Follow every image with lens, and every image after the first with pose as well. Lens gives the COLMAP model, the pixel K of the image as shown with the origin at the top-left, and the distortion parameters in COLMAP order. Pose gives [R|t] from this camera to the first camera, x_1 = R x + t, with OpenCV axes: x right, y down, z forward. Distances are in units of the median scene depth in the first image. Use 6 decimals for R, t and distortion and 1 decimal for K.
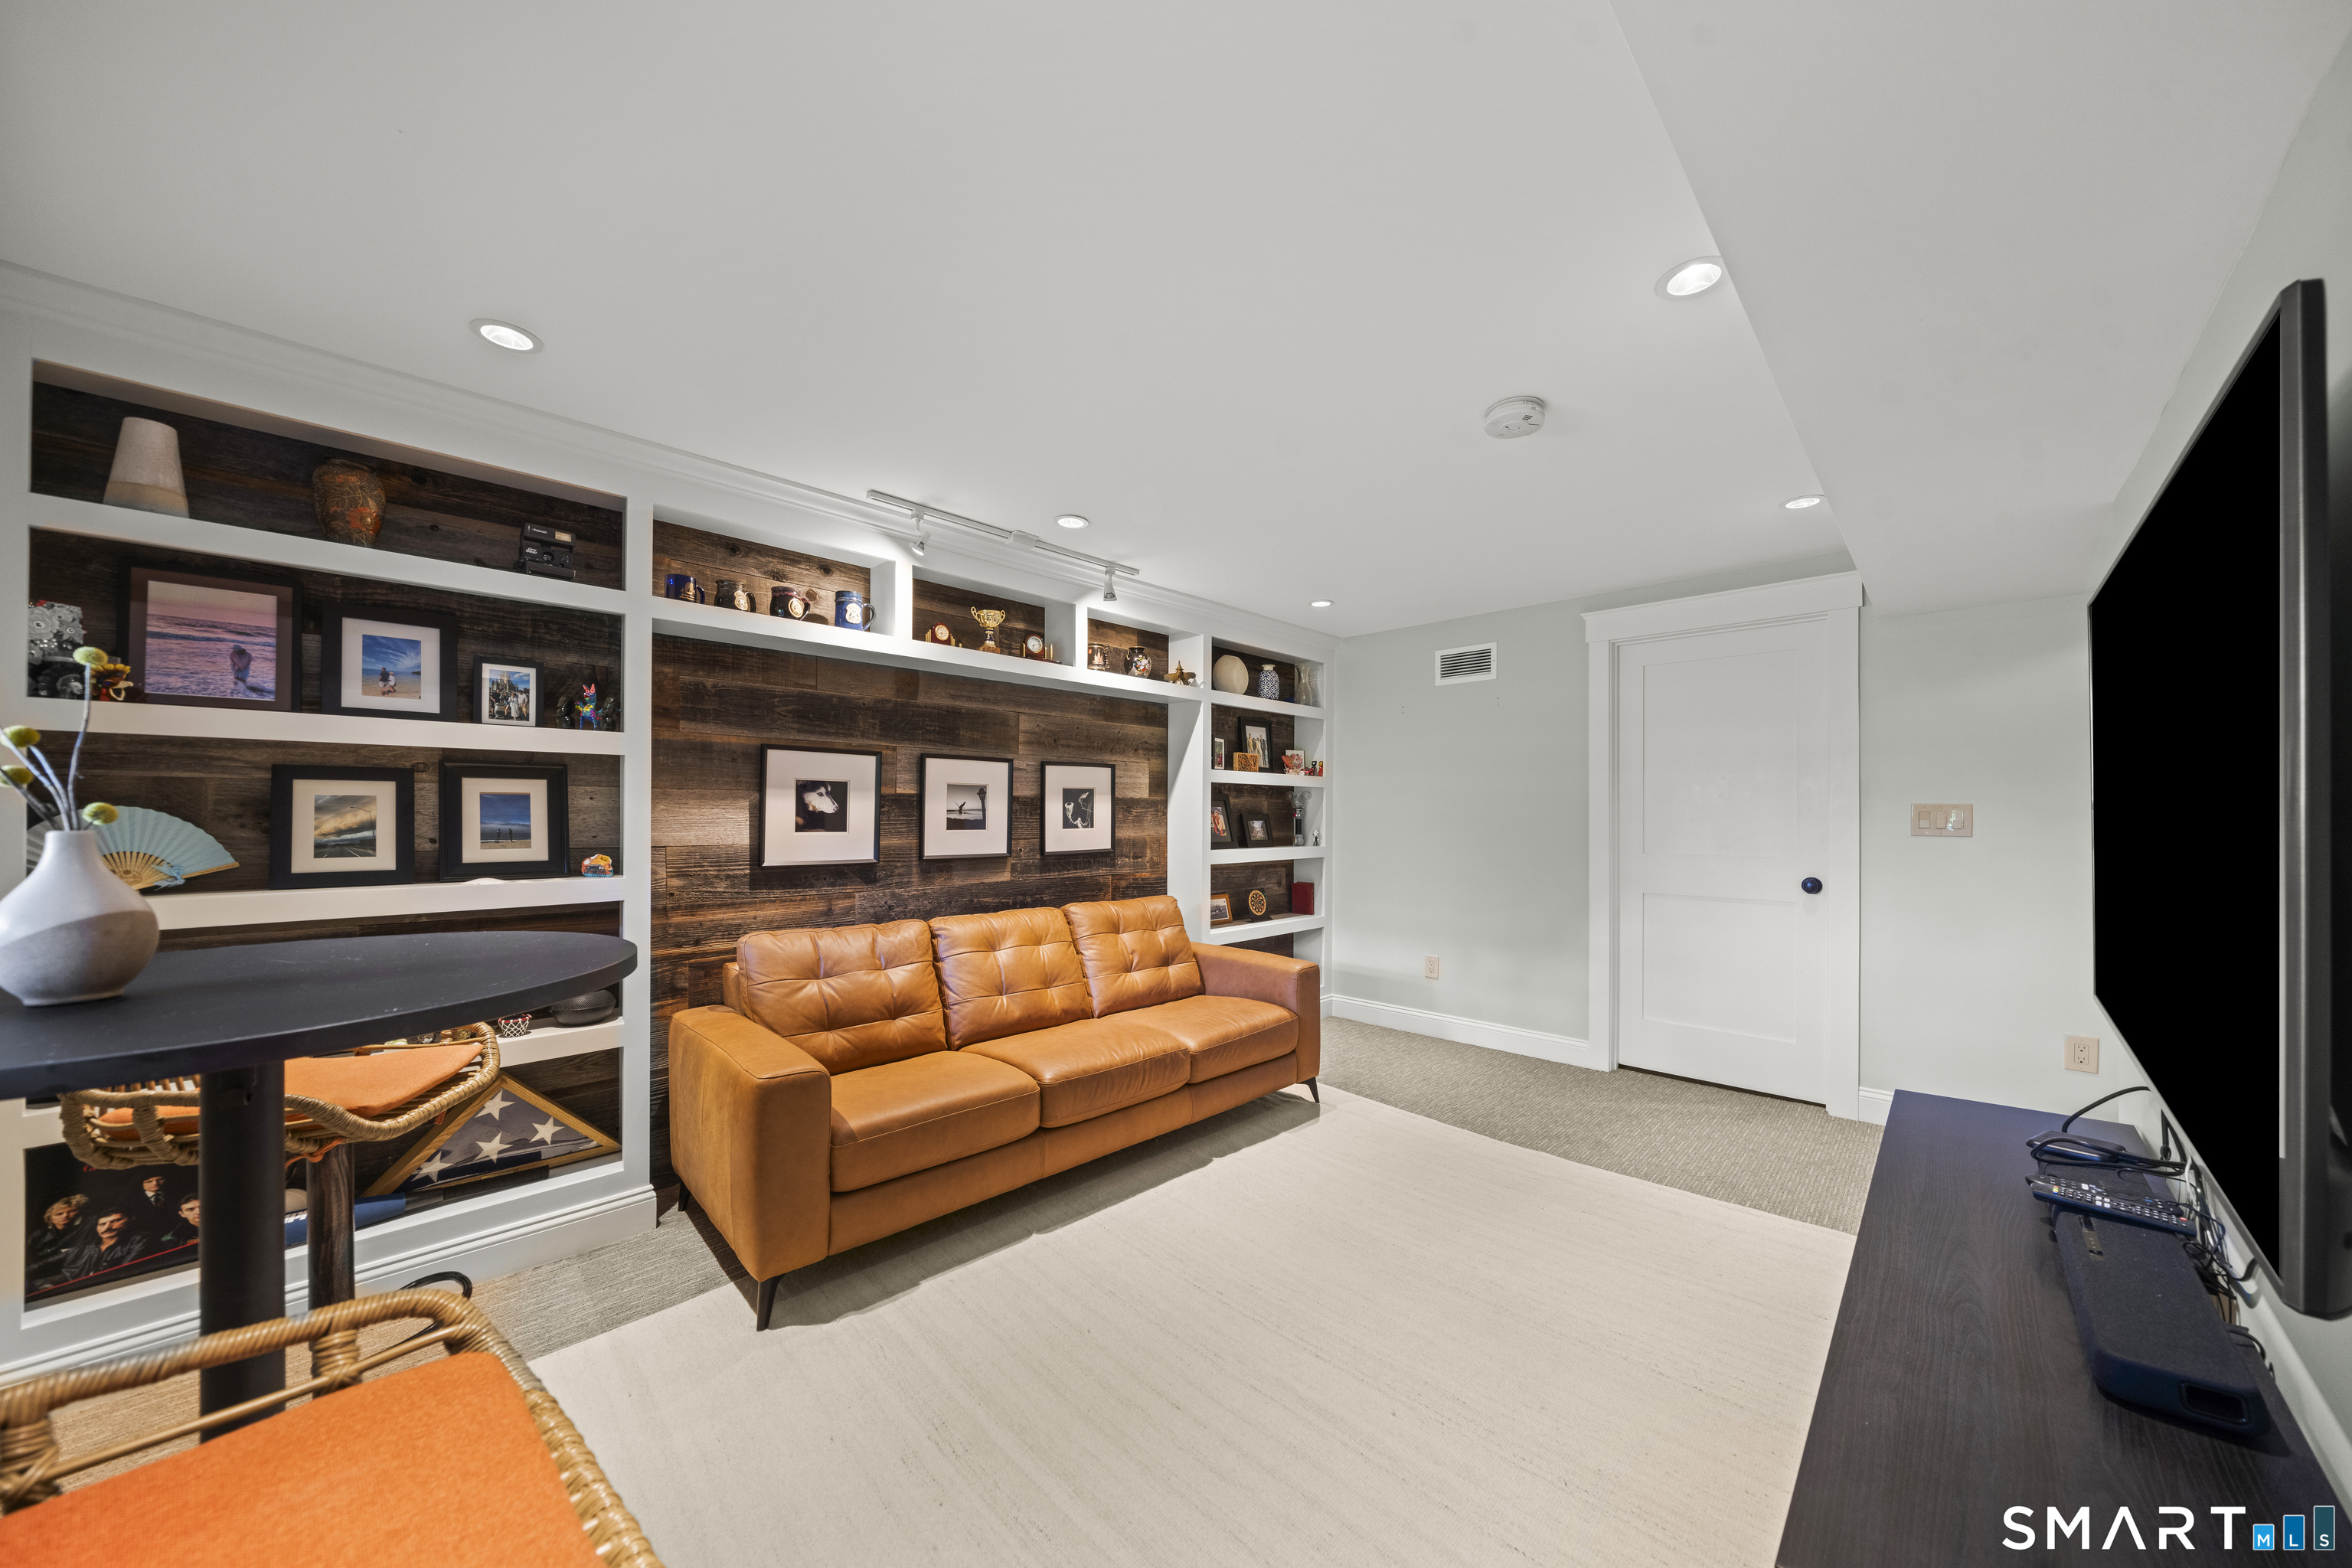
lens RADIAL K [[810.0, 0, 1166.1], [0, 810.0, 802.8], [0, 0, 1]] dist [-0.007831, 0.000399]
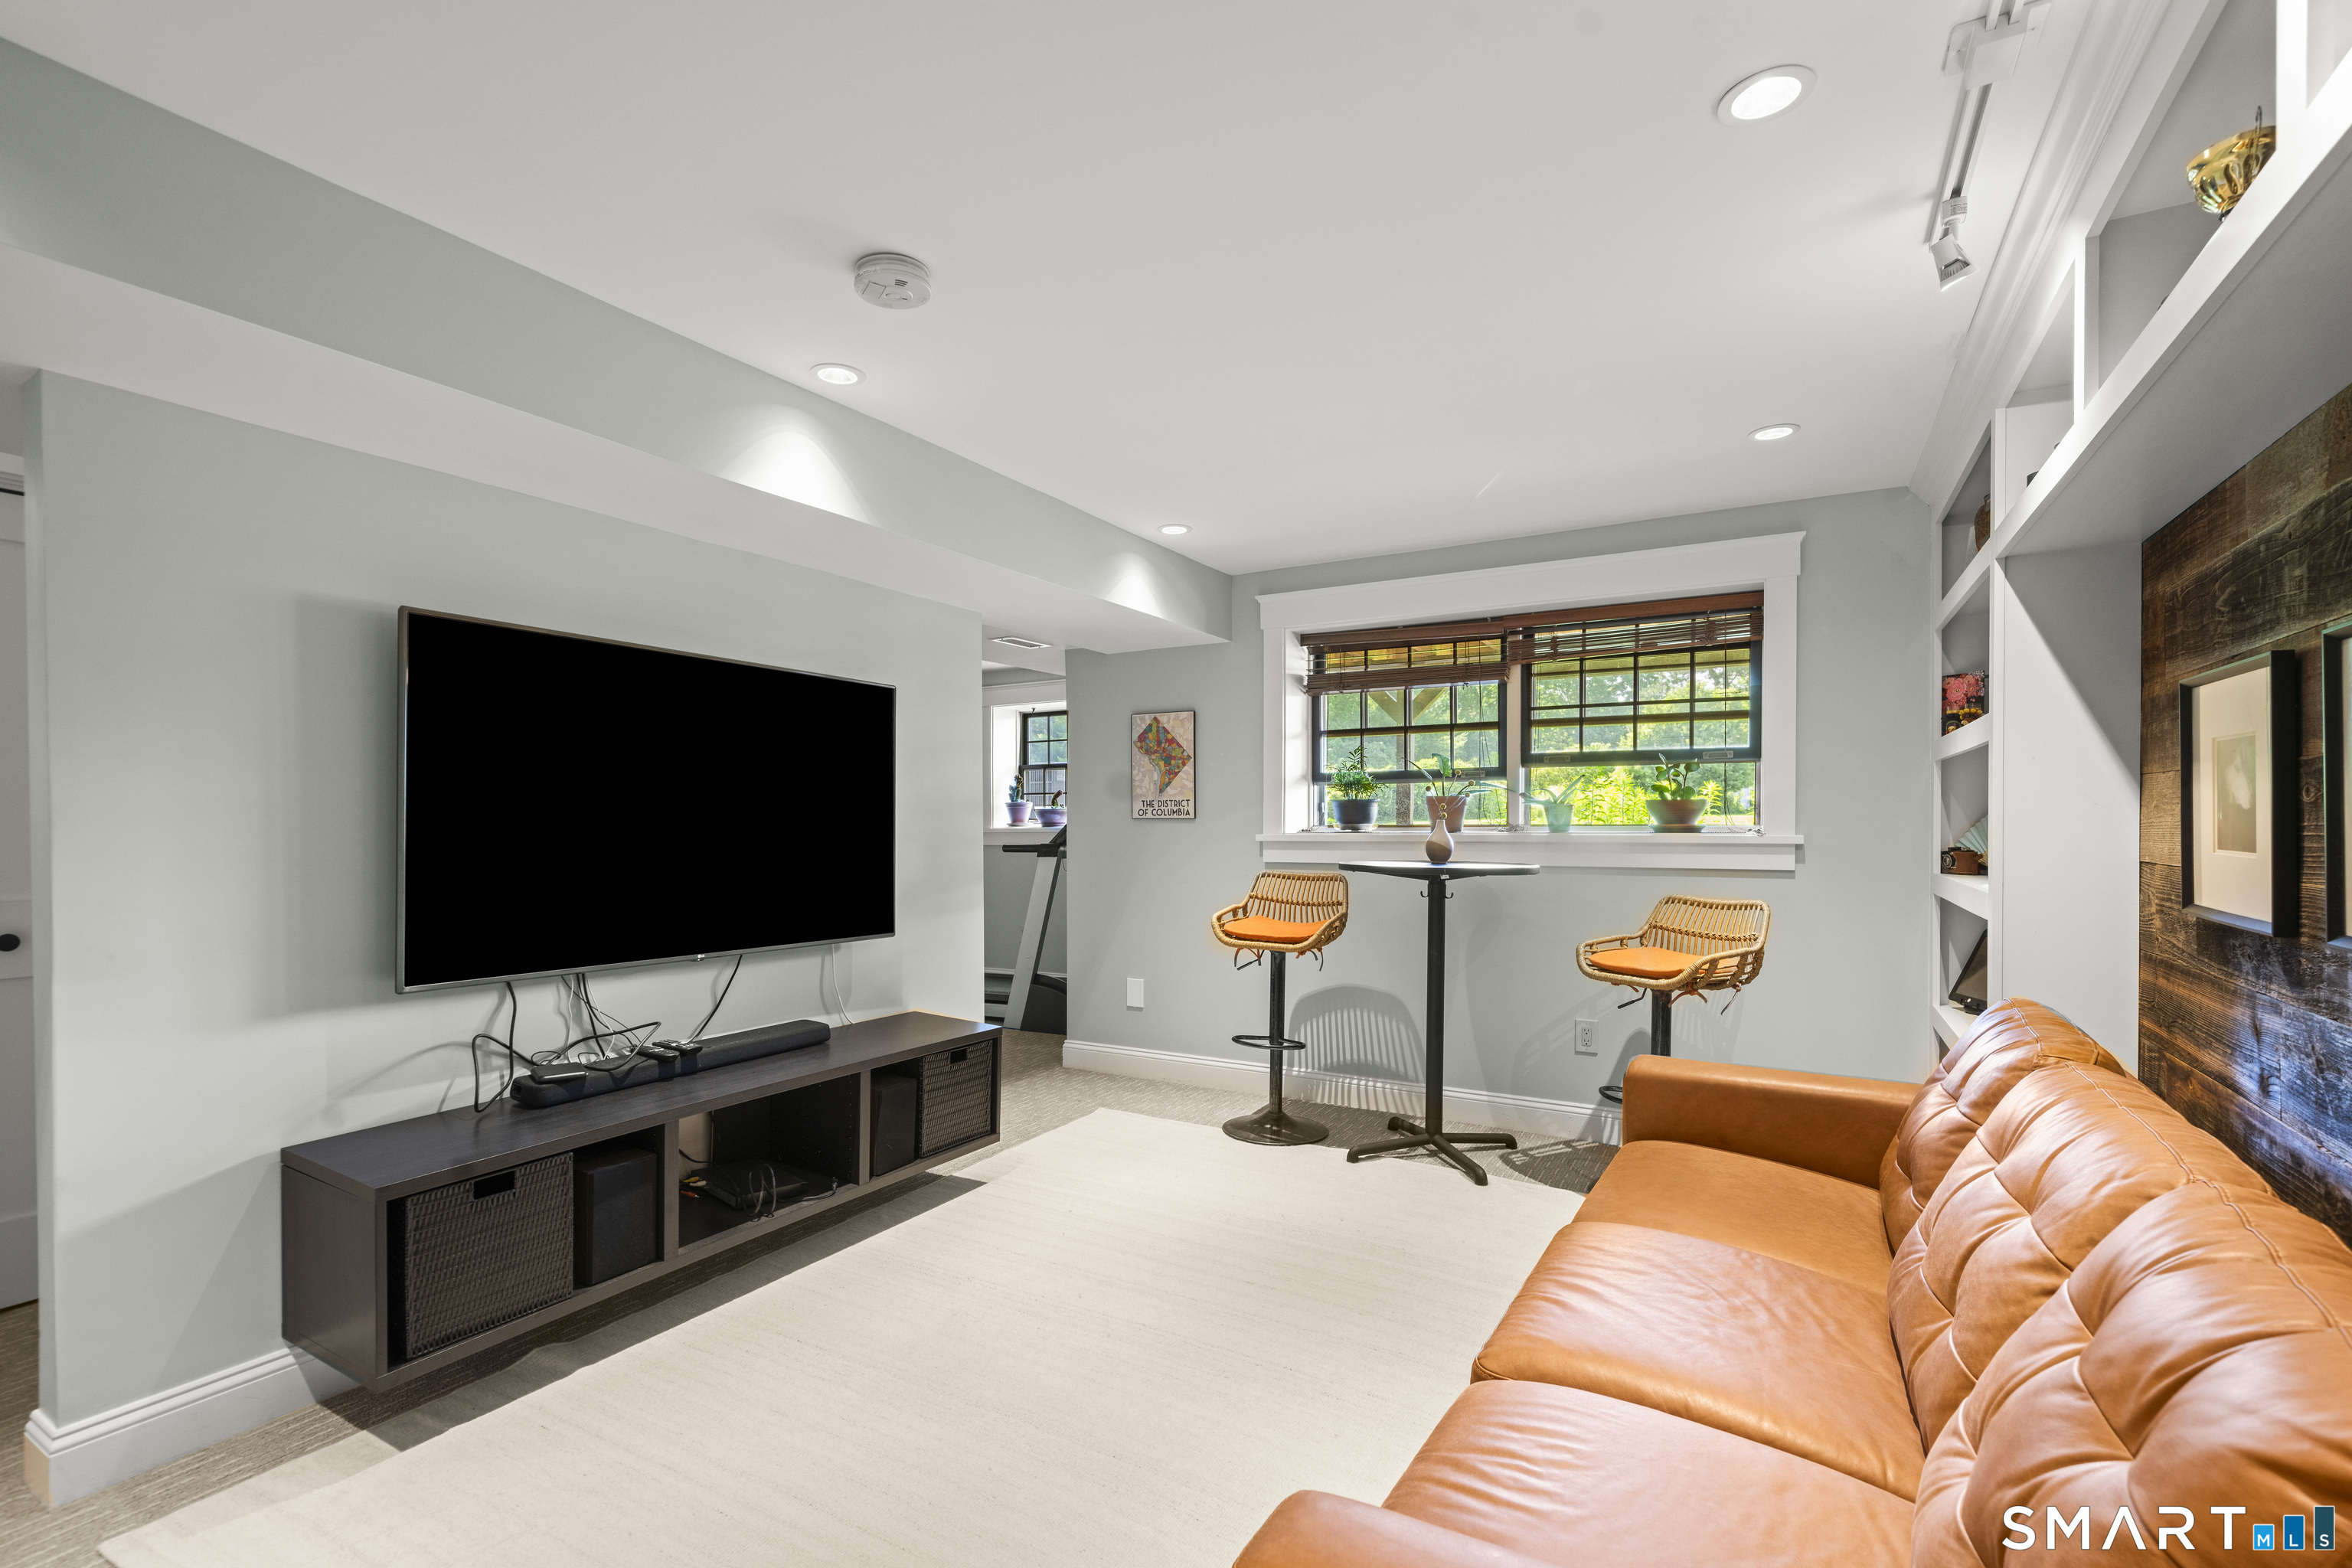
lens RADIAL K [[1014.1, 0, 1198.5], [0, 1014.1, 807.5], [0, 0, 1]] dist [-0.000031, 0.000548]
pose [[-0.961417, -0.009581, -0.274928, 0.281377], [-0.004628, 0.999815, -0.018659, 0.024137], [0.275056, -0.016666, -0.961284, 1.336940]]
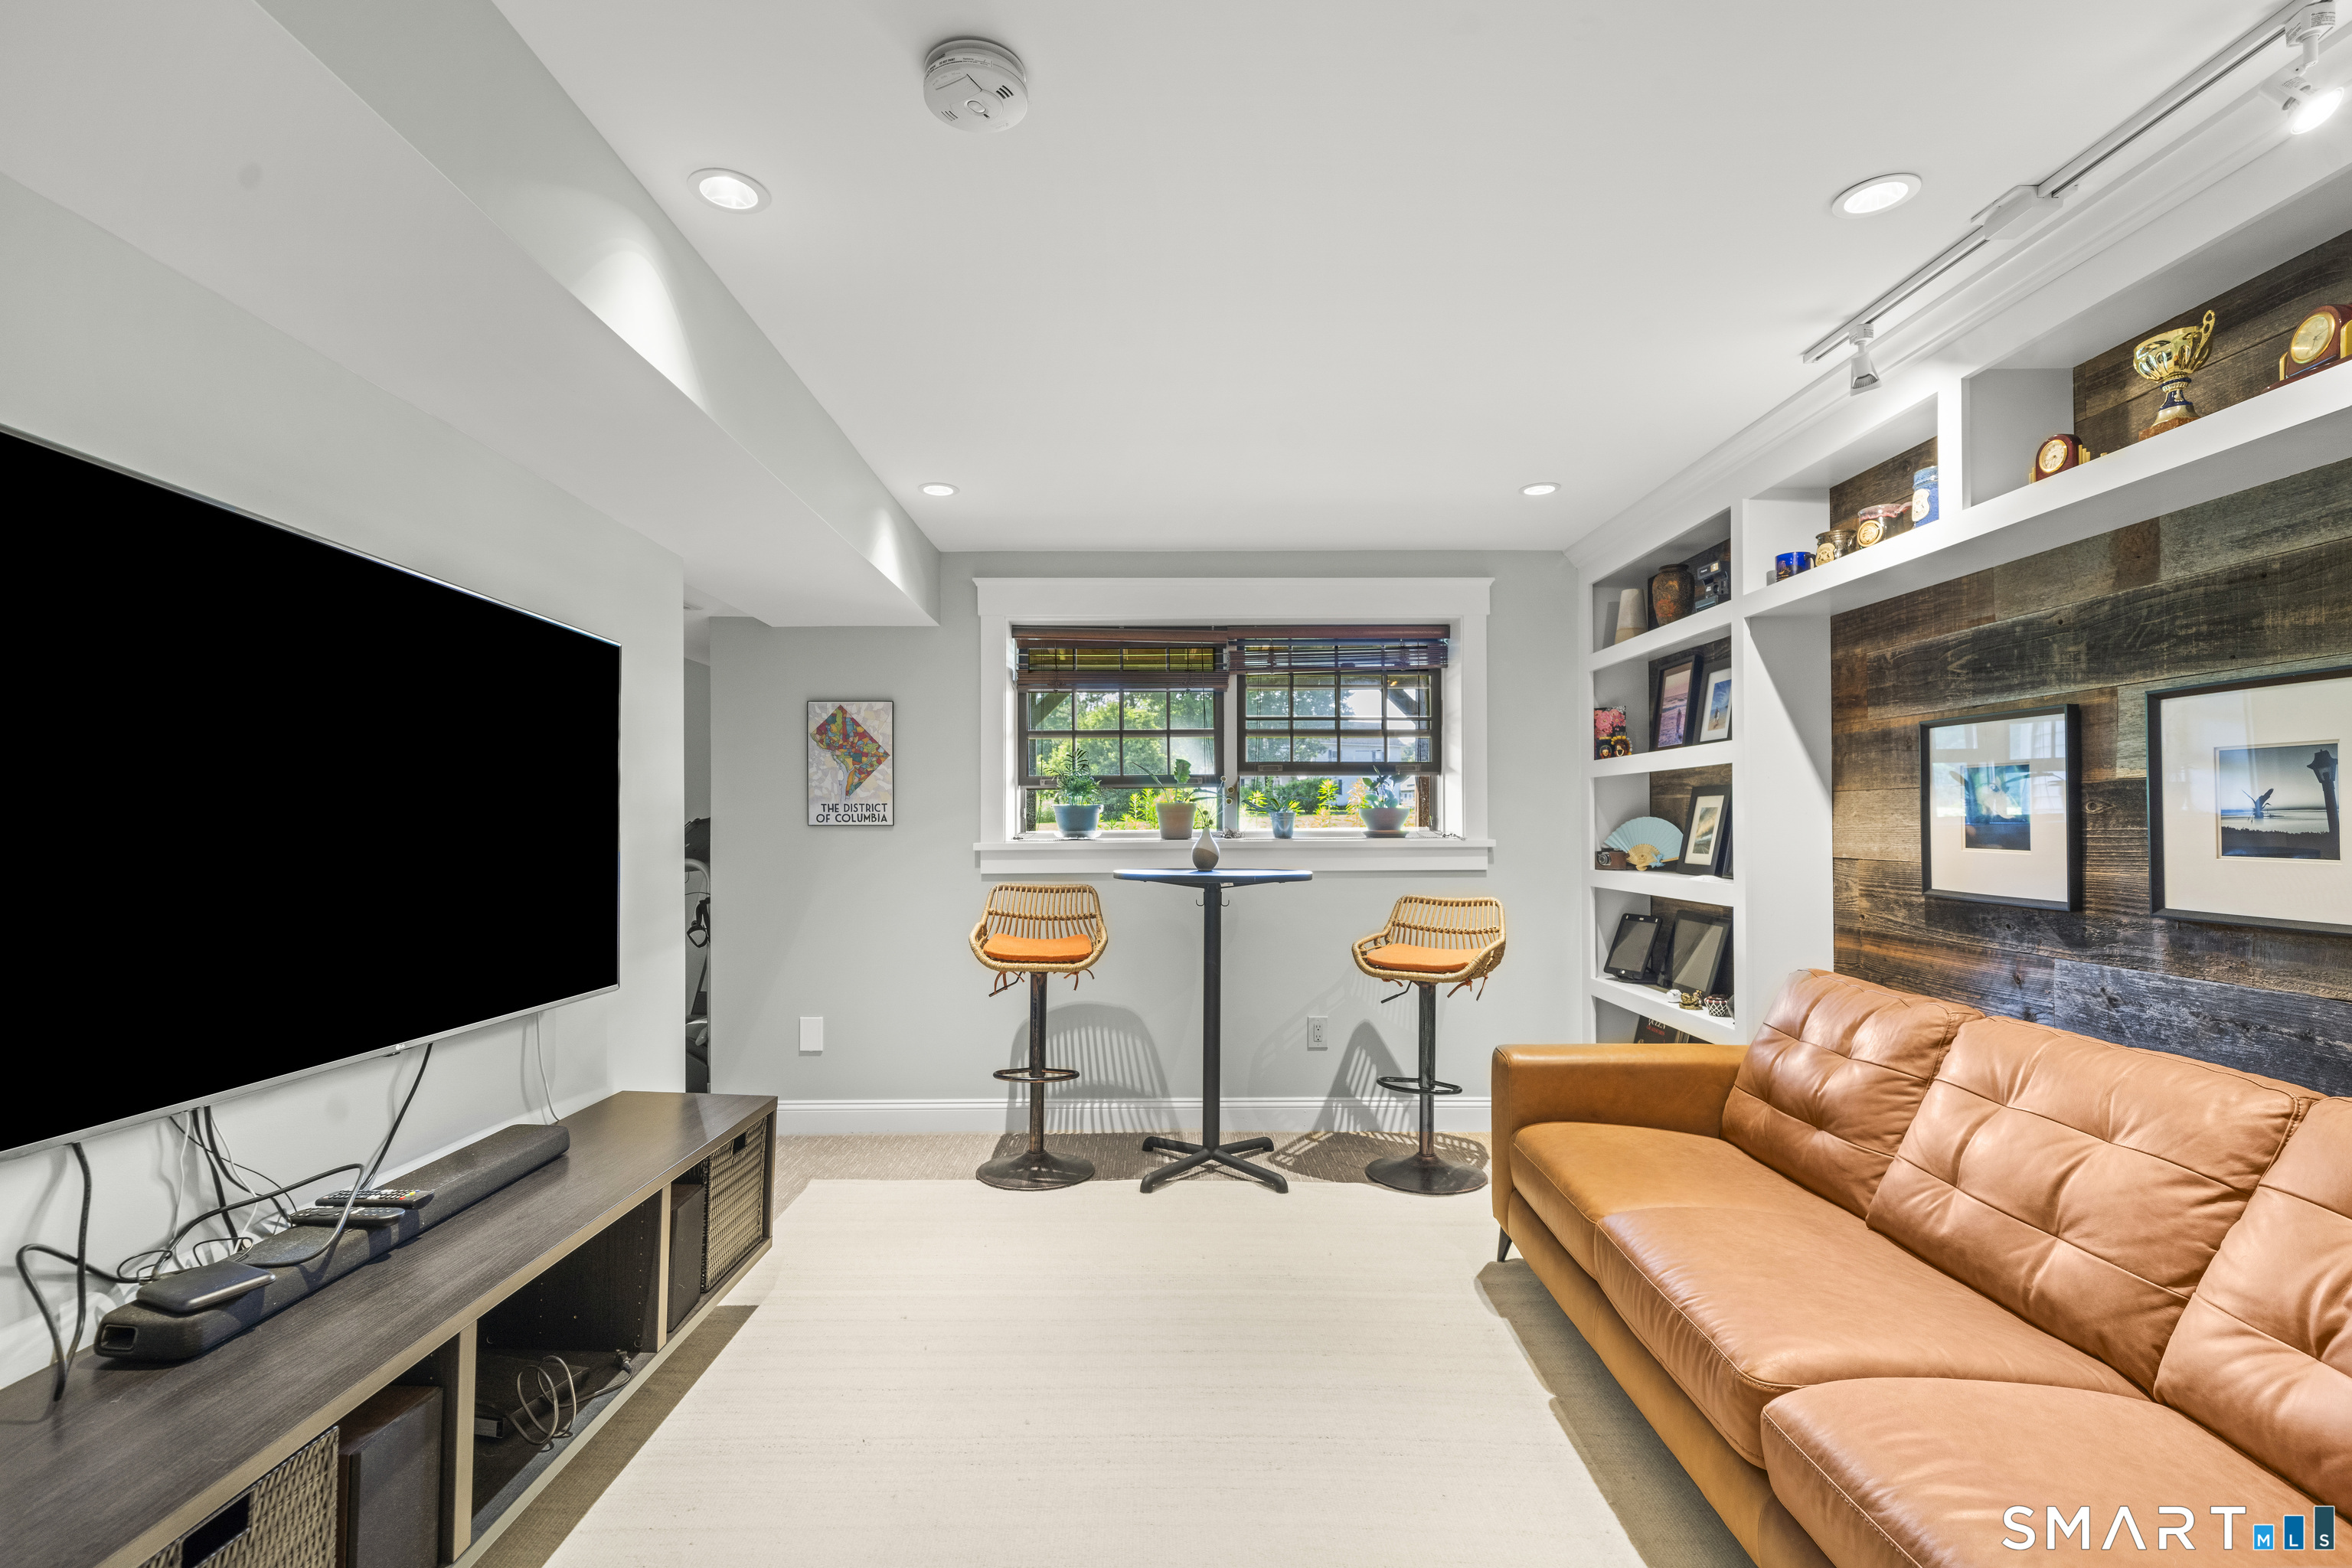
lens RADIAL K [[1014.1, 0, 1163.0], [0, 1014.1, 798.2], [0, 0, 1]] dist [-0.000031, 0.000548]
pose [[-0.704527, -0.024460, -0.709255, 0.554757], [0.000423, 0.999391, -0.034885, 0.023119], [0.709677, -0.024877, -0.704088, 1.054695]]
